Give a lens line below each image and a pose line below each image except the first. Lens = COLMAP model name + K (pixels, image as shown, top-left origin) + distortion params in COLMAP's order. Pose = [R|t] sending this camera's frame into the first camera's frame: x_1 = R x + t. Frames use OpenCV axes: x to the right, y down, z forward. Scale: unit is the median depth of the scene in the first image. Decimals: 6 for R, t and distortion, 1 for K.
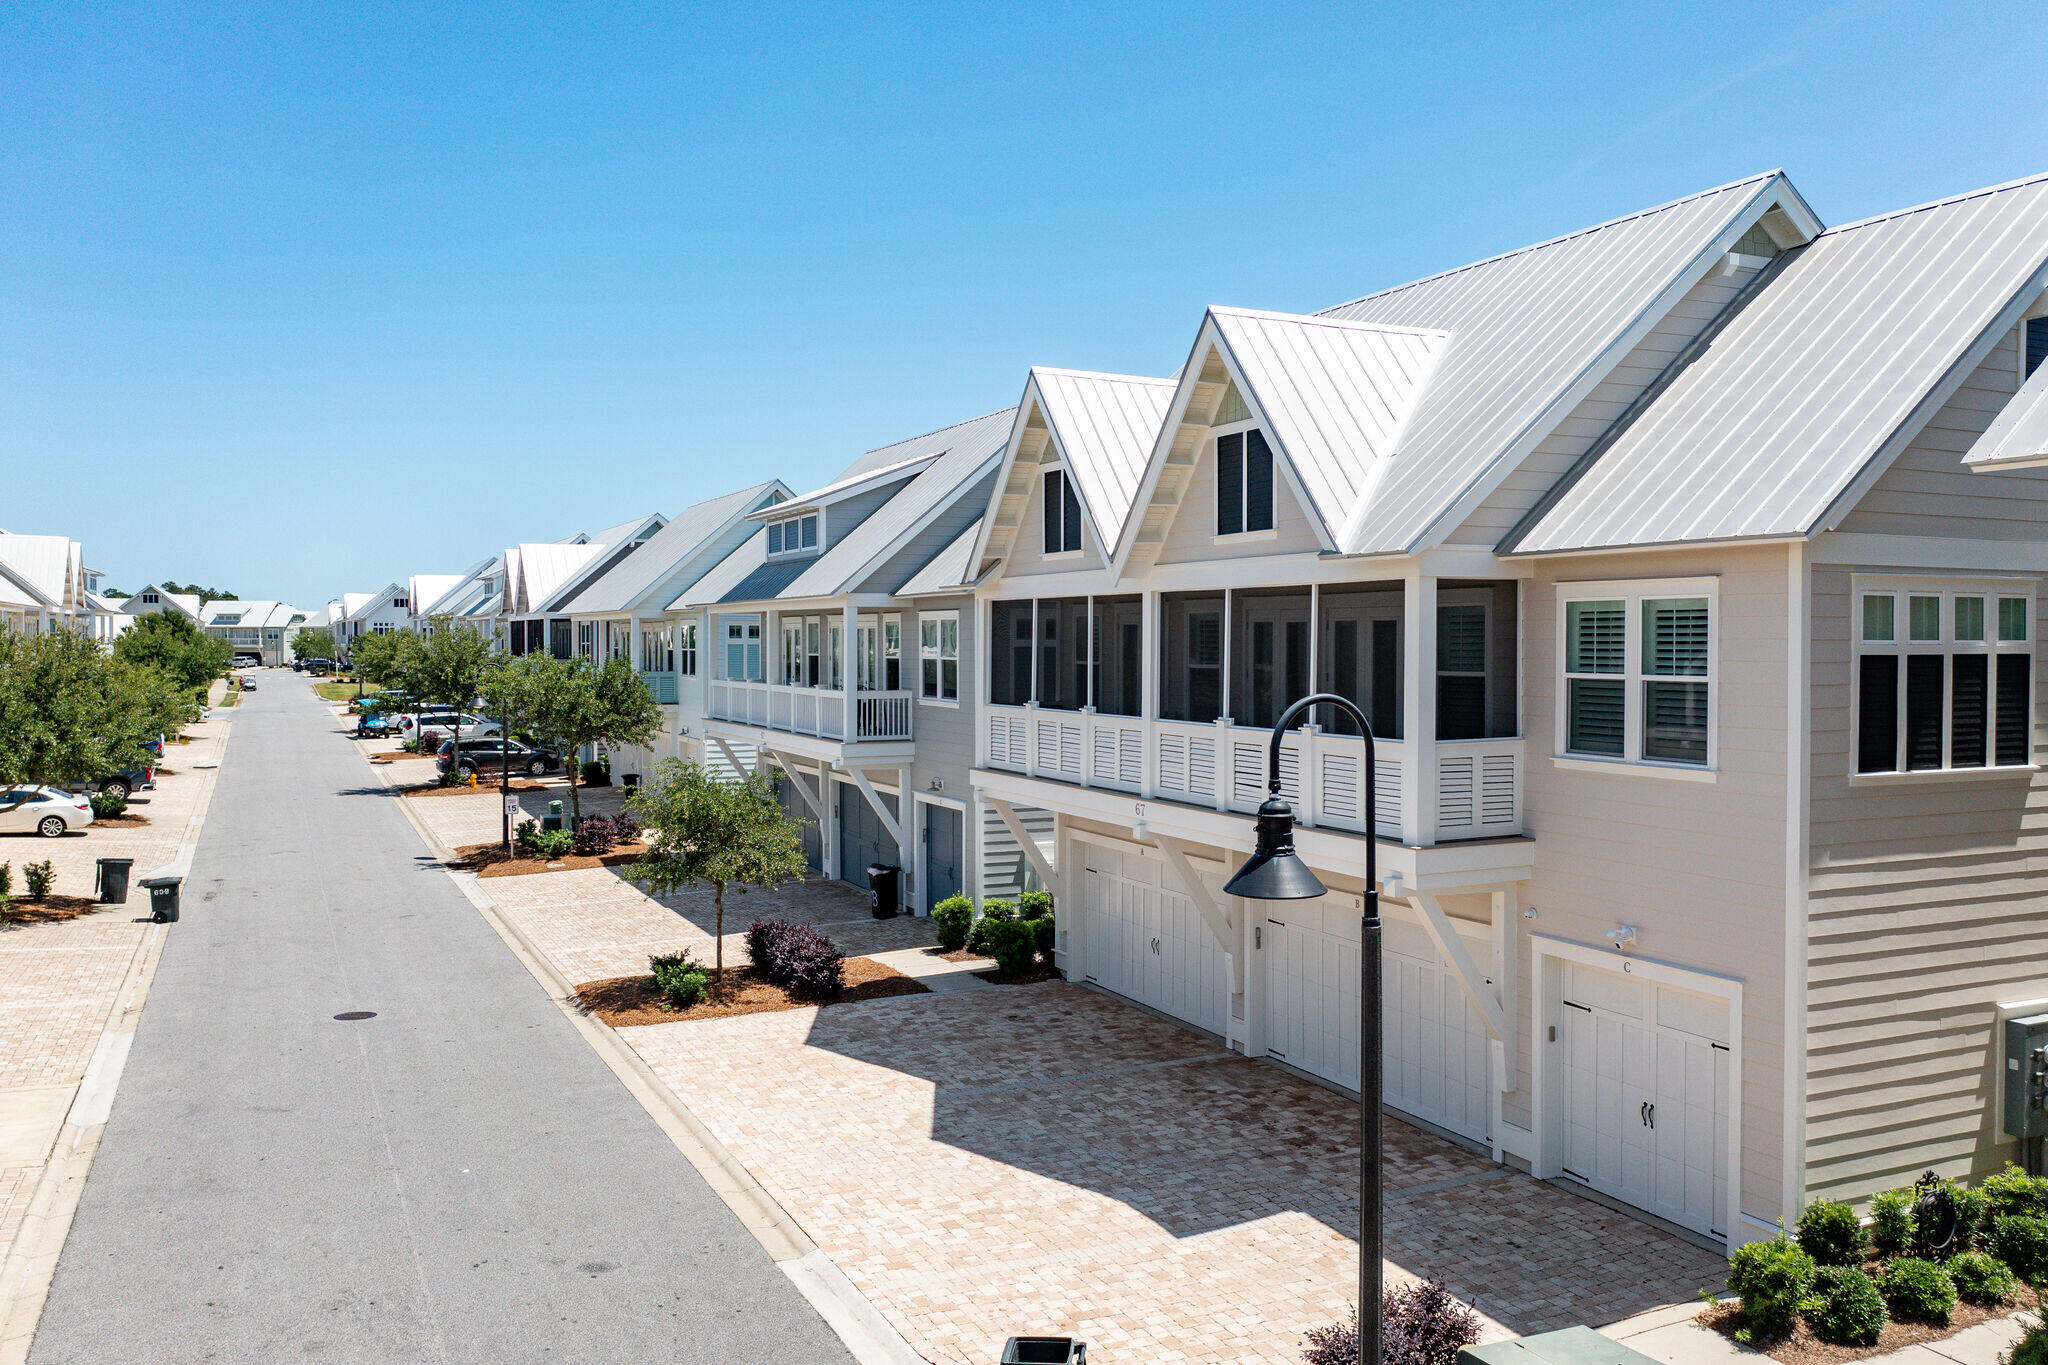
lens RADIAL K [[1563.7, 0, 1006.7], [0, 1563.7, 687.2], [0, 0, 1]] dist [-0.000458, -0.014071]
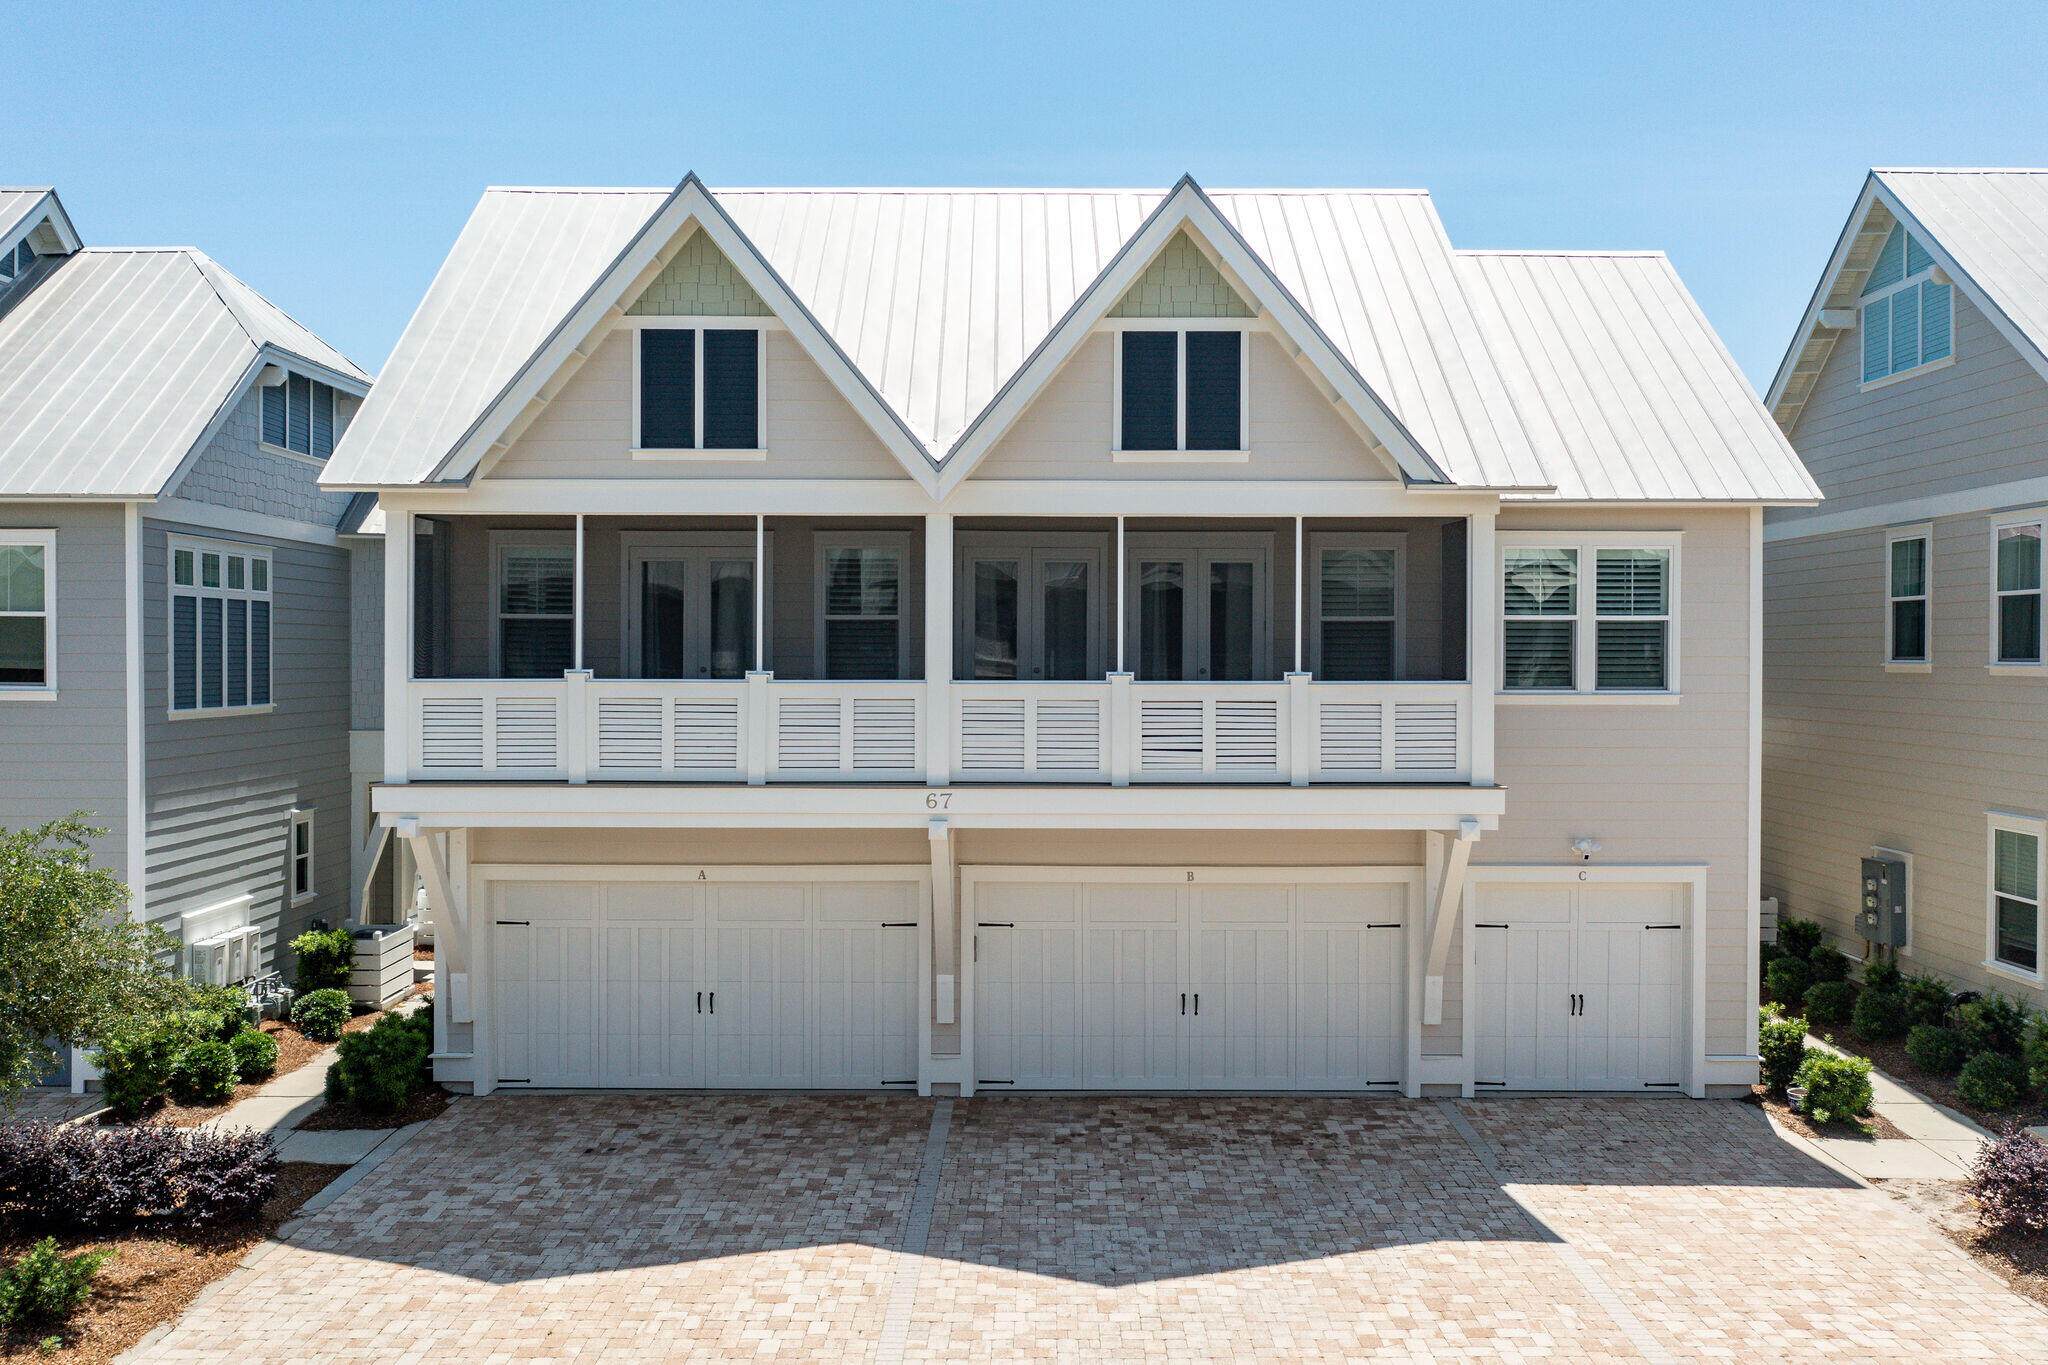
lens RADIAL K [[1563.7, 0, 1017.1], [0, 1563.7, 669.4], [0, 0, 1]] dist [-0.000458, -0.014071]
pose [[0.442108, -0.000055, 0.896962, -0.667280], [0.024581, 0.999625, -0.012055, 0.028569], [-0.896625, 0.027378, 0.441944, 0.723629]]
